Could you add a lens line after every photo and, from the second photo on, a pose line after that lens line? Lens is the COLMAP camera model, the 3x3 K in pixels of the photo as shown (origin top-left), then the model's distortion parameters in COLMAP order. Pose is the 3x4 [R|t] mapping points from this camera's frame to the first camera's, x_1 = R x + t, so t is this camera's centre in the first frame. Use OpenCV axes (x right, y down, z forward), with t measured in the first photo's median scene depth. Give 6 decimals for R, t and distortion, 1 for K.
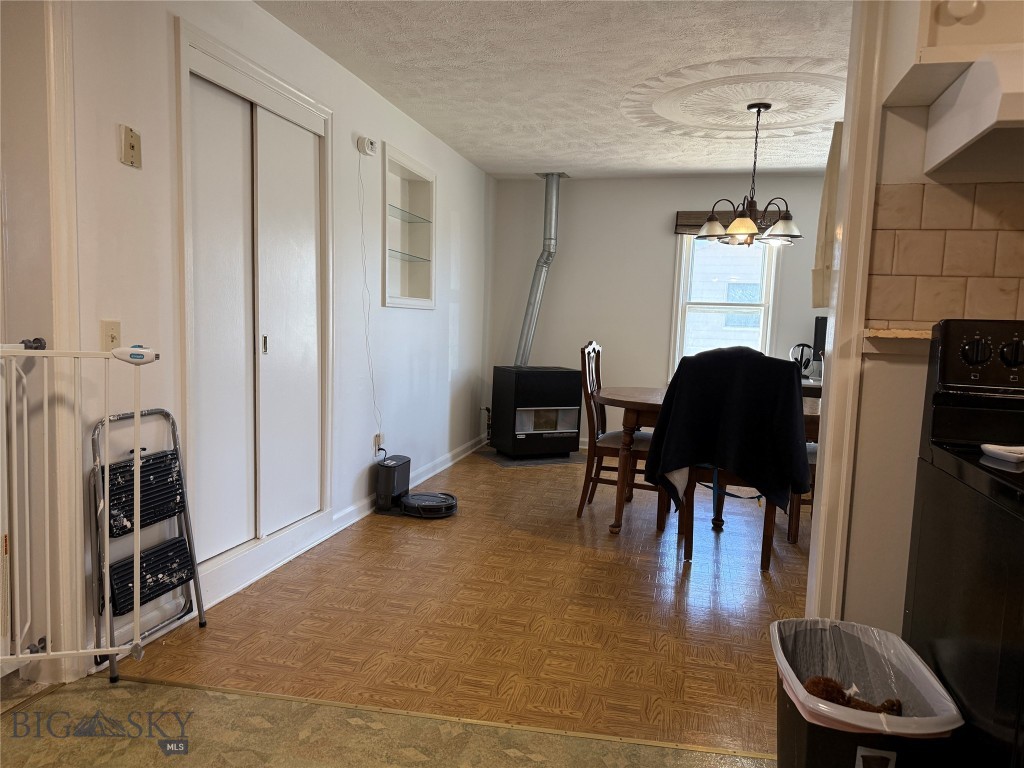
lens RADIAL K [[713.9, 0, 506.5], [0, 713.9, 394.0], [0, 0, 1]] dist [0.006637, -0.009190]
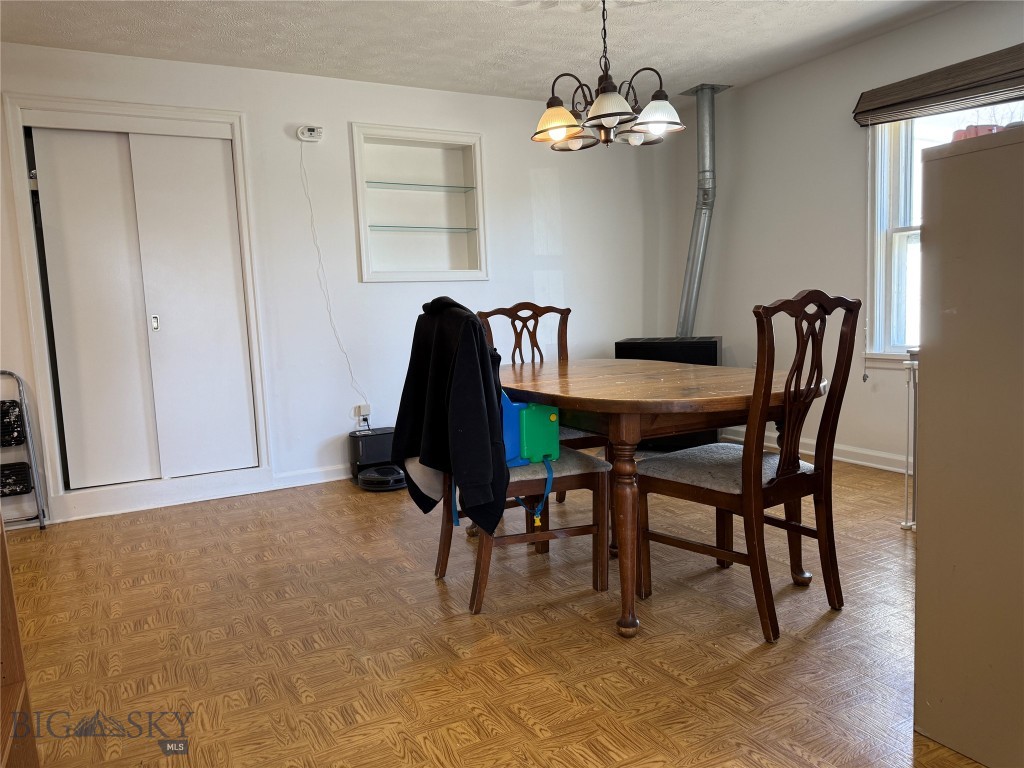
lens RADIAL K [[713.9, 0, 506.5], [0, 713.9, 394.0], [0, 0, 1]] dist [0.006637, -0.009190]
pose [[0.661587, 0.029891, -0.749273, 0.855457], [-0.014123, 0.999525, 0.027404, 0.008948], [0.749736, -0.007548, 0.661694, 0.540892]]
